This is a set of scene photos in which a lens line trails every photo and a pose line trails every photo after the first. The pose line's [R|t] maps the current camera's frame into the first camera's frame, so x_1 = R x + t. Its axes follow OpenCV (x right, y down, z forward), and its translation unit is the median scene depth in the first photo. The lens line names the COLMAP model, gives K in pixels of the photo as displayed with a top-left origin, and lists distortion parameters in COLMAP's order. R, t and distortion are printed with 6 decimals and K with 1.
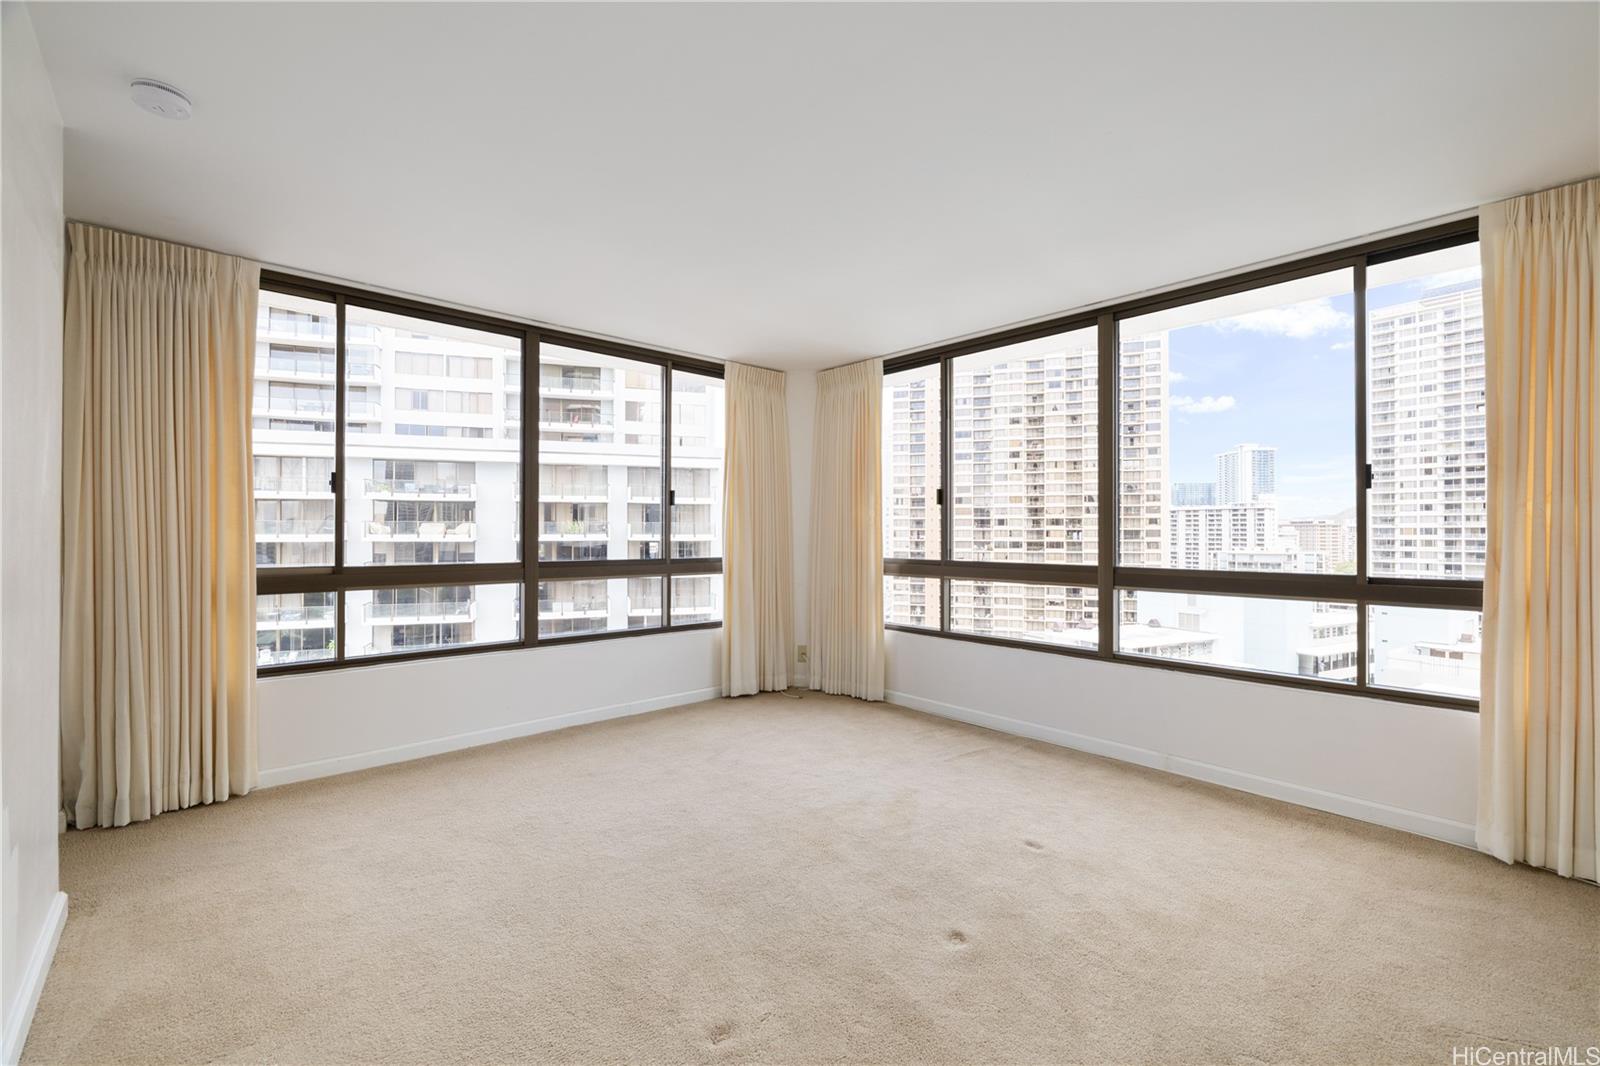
lens RADIAL K [[691.8, 0, 800.0], [0, 691.8, 533.0], [0, 0, 1]] dist [0.001977, 0.000121]
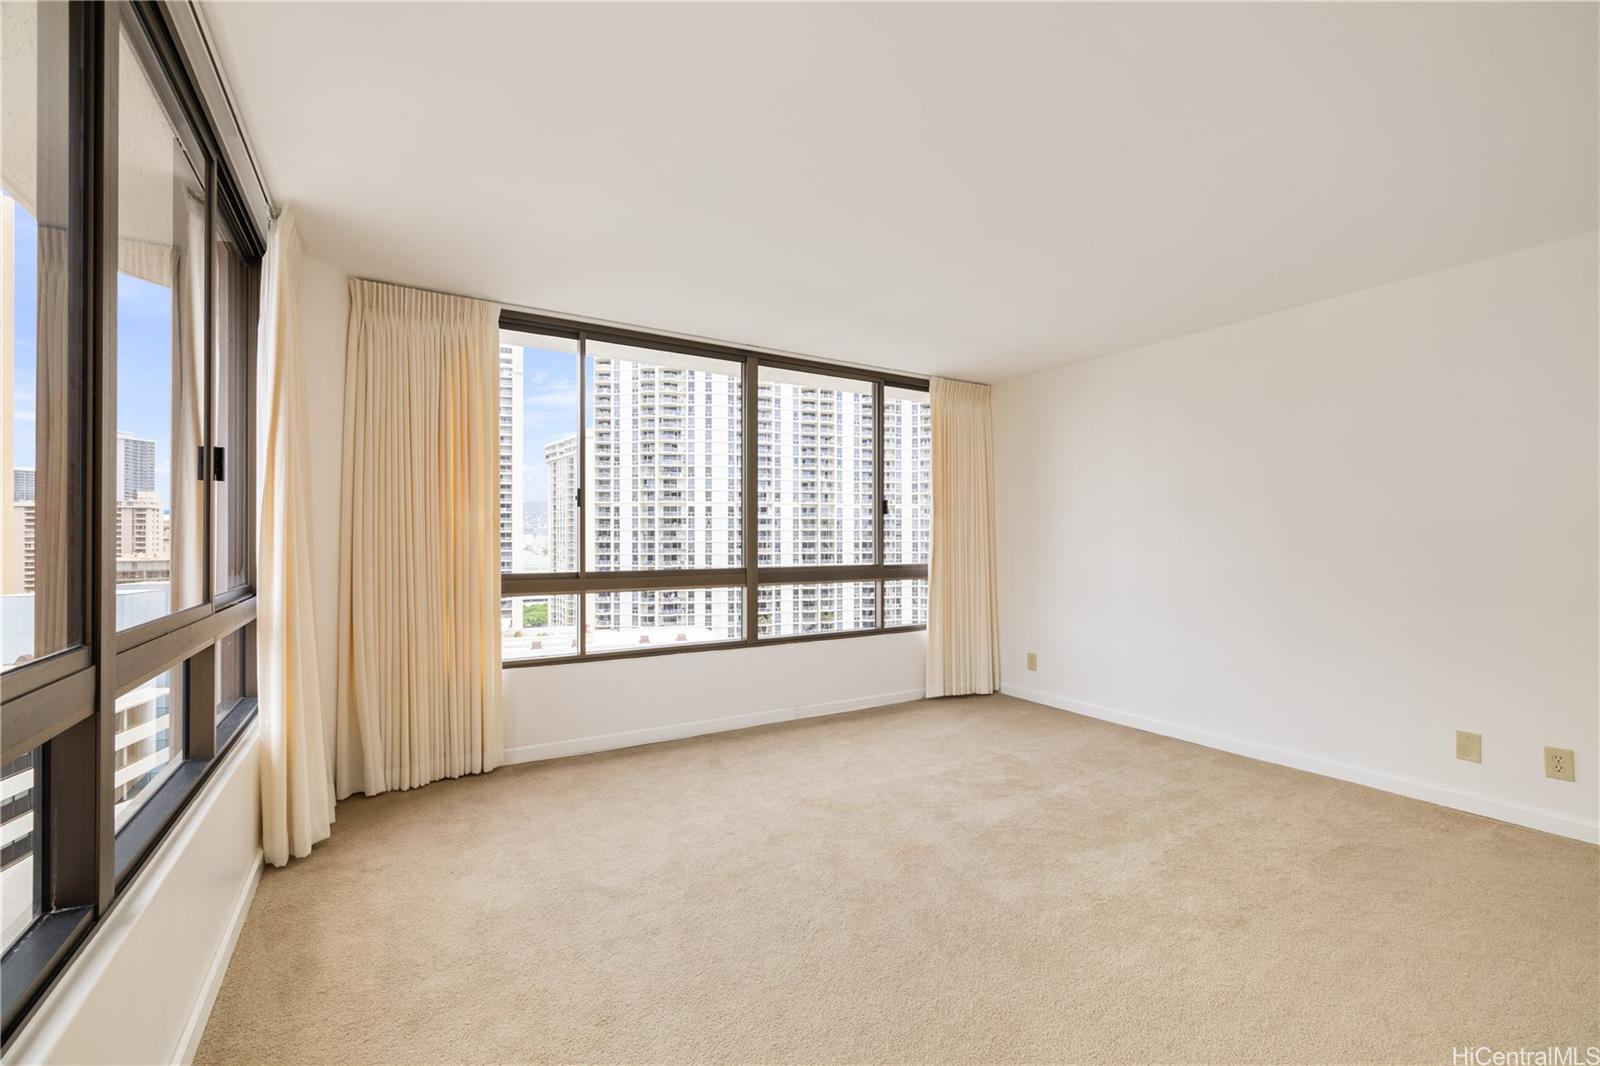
lens RADIAL K [[671.6, 0, 830.1], [0, 671.6, 534.5], [0, 0, 1]] dist [0.021503, 0.000149]
pose [[0.170501, 0.004056, 0.985349, -0.632144], [-0.001019, 0.999992, -0.003940, -0.004756], [-0.985357, -0.000332, 0.170504, 0.618624]]
